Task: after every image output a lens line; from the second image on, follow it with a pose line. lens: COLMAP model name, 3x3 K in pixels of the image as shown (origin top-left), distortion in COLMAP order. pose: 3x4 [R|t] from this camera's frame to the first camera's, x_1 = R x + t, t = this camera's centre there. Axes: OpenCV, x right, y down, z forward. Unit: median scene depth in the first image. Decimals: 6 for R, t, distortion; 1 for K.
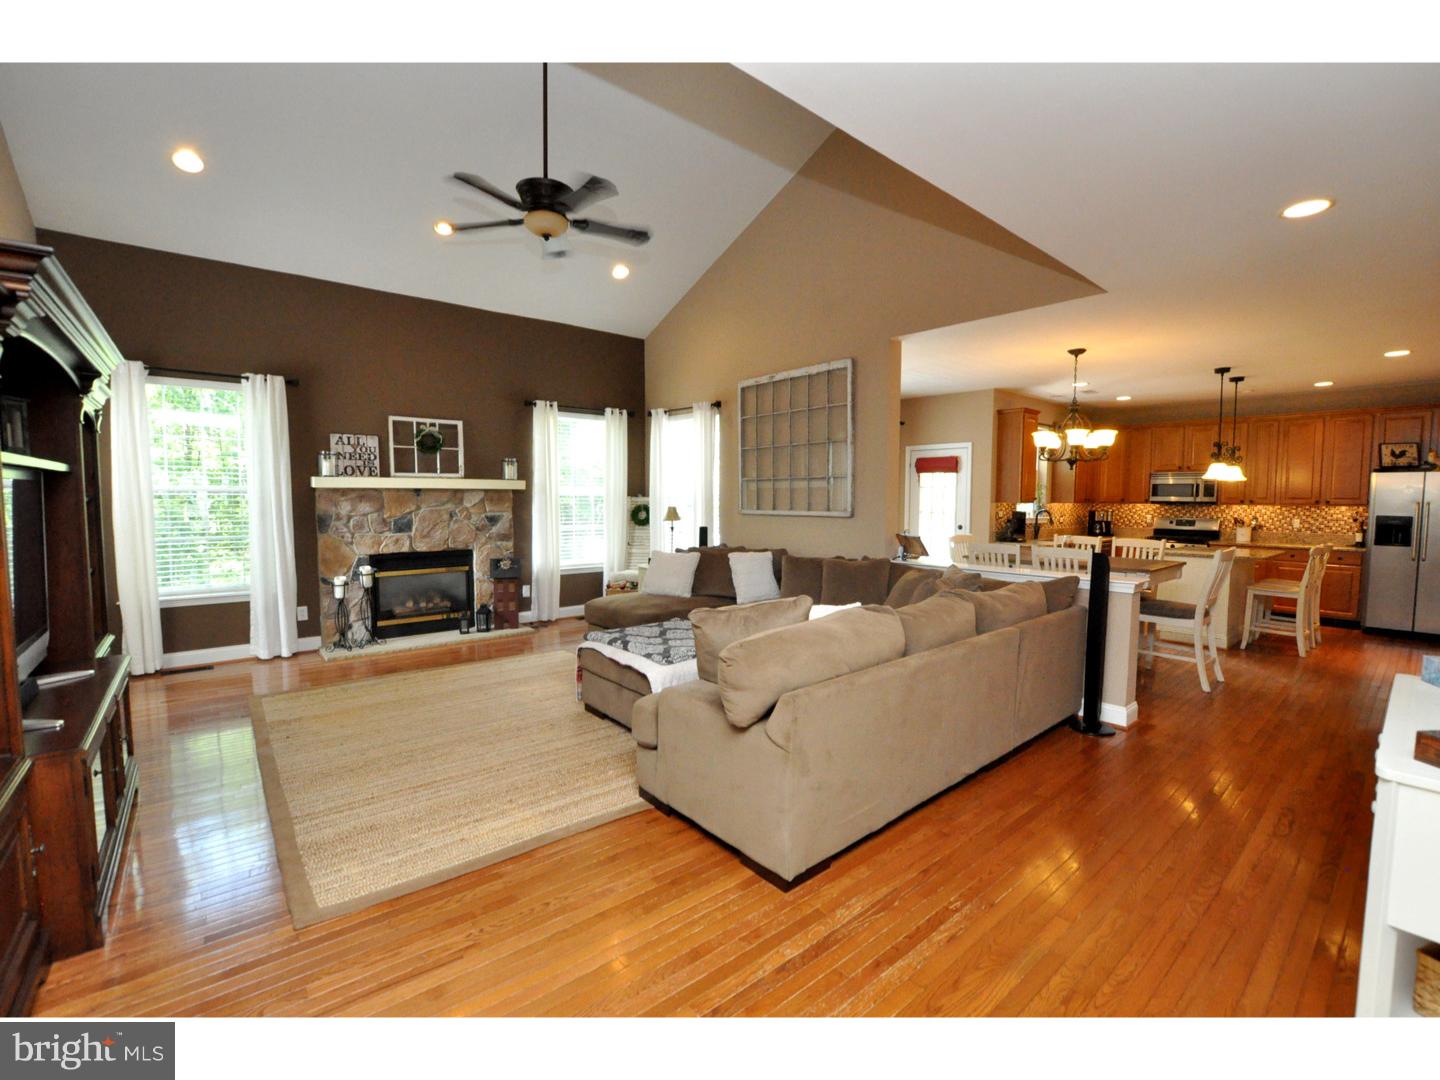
lens RADIAL K [[631.9, 0, 723.8], [0, 631.9, 538.0], [0, 0, 1]] dist [-0.036175, 0.005562]
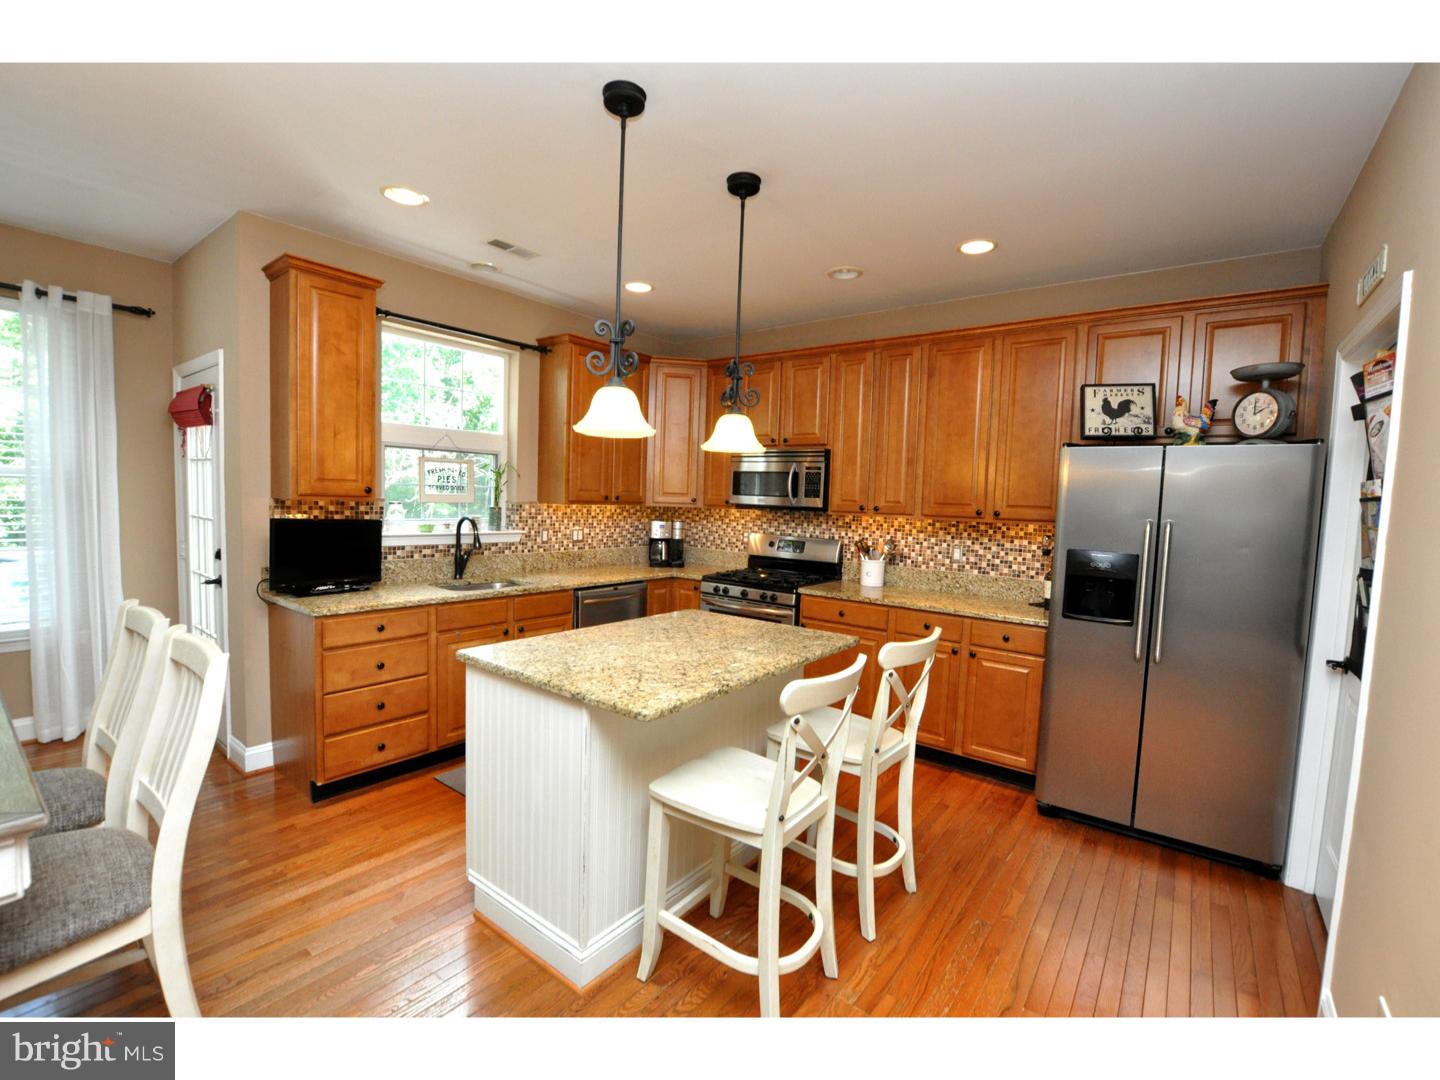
lens RADIAL K [[631.9, 0, 723.8], [0, 631.9, 538.0], [0, 0, 1]] dist [-0.036175, 0.005562]
pose [[0.975576, 0.015450, 0.219117, 0.682965], [-0.016311, 0.999865, 0.002122, -0.038164], [-0.219054, -0.005644, 0.975696, 0.579589]]
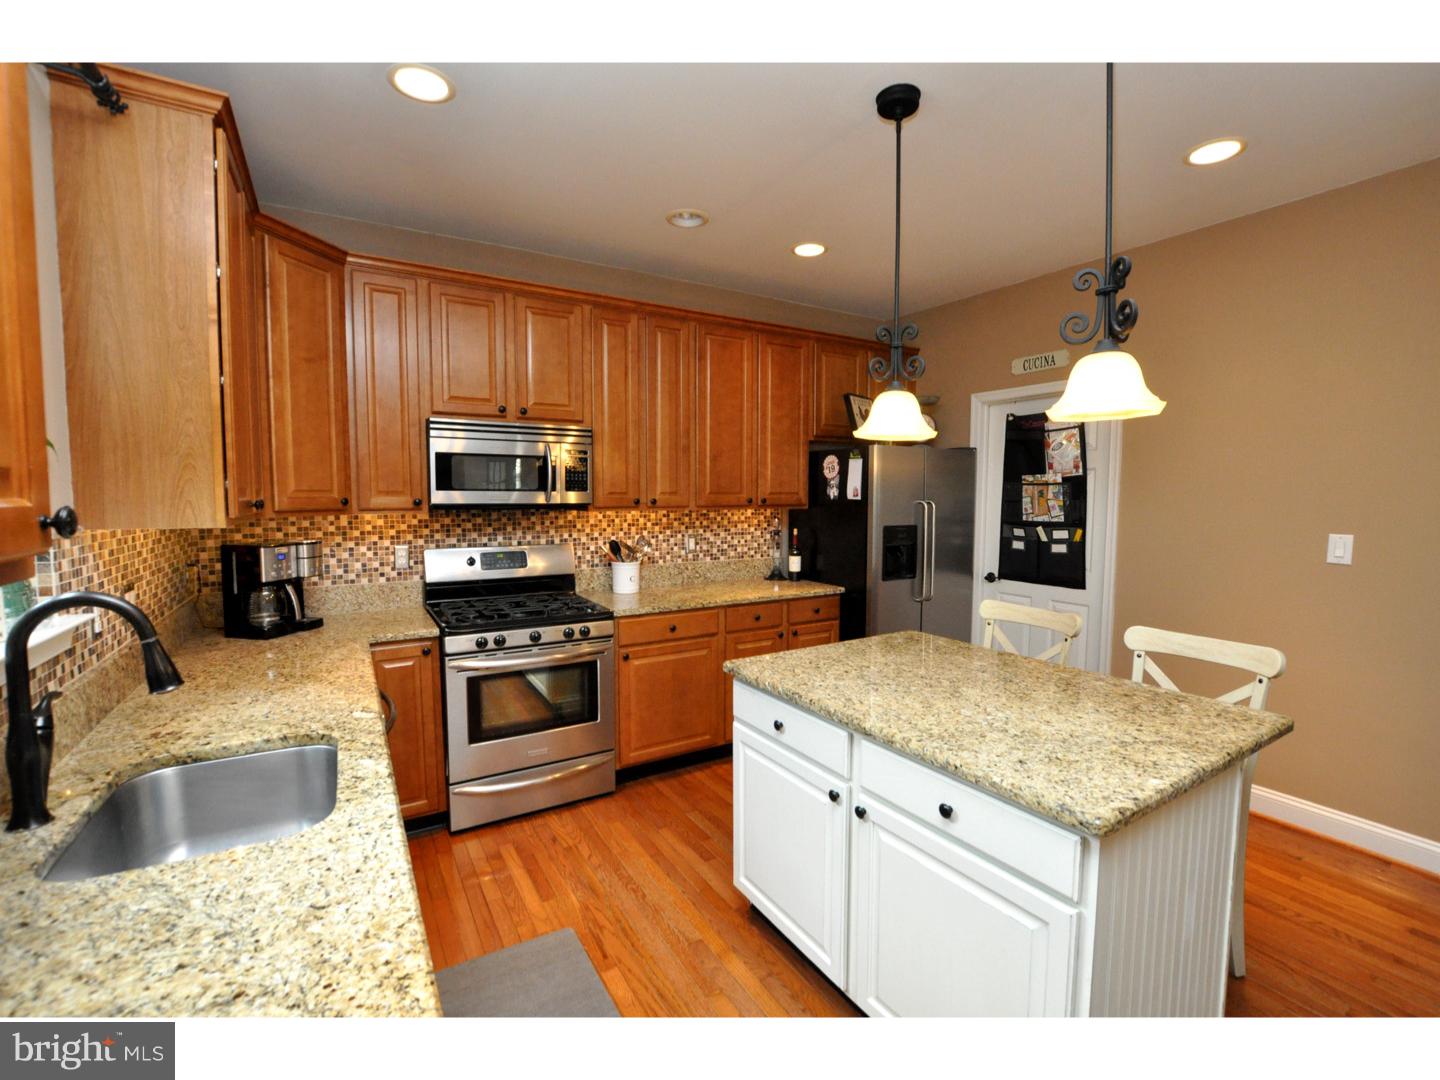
lens RADIAL K [[631.9, 0, 723.8], [0, 631.9, 538.0], [0, 0, 1]] dist [-0.036175, 0.005562]
pose [[0.152819, -0.072527, 0.985589, 0.466094], [0.063743, 0.995950, 0.063406, -0.064651], [-0.986196, 0.053134, 0.156823, 0.970034]]
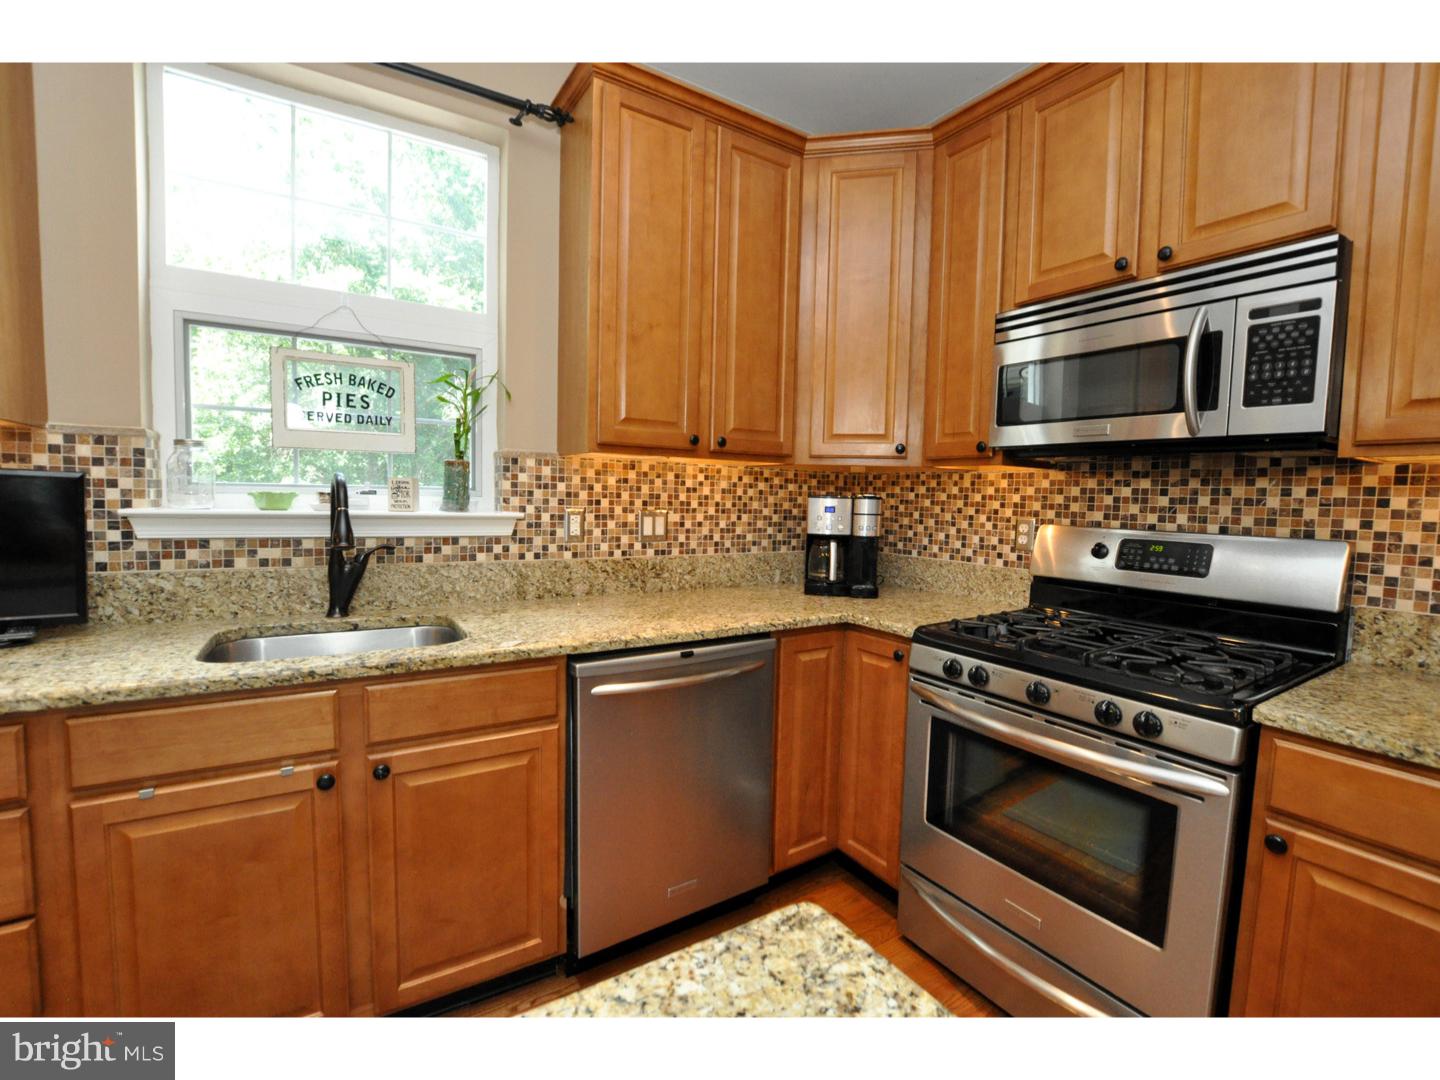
lens RADIAL K [[631.9, 0, 723.8], [0, 631.9, 538.0], [0, 0, 1]] dist [-0.036175, 0.005562]
pose [[0.990657, 0.028585, -0.133345, 0.757591], [-0.028706, 0.999587, 0.001017, -0.032329], [0.133319, 0.002821, 0.991069, 0.940212]]
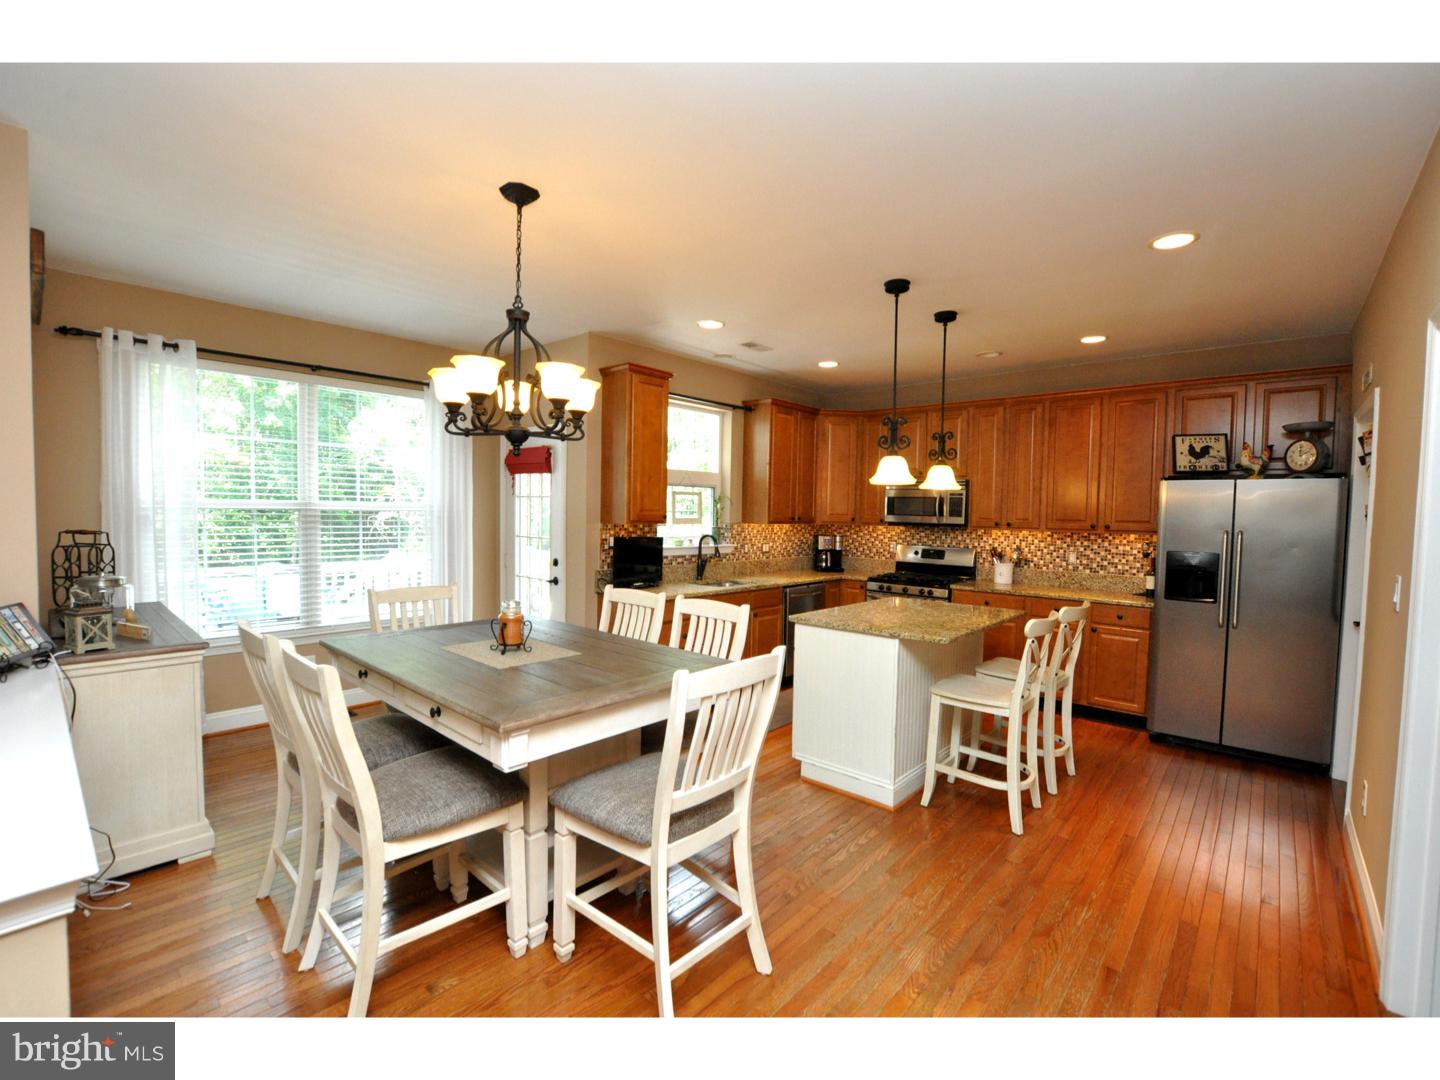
lens RADIAL K [[631.9, 0, 723.8], [0, 631.9, 538.0], [0, 0, 1]] dist [-0.036175, 0.005562]
pose [[0.989995, 0.008341, 0.140855, 0.500750], [-0.005227, 0.999734, -0.022462, -0.030784], [-0.141005, 0.021501, 0.989775, 0.412891]]
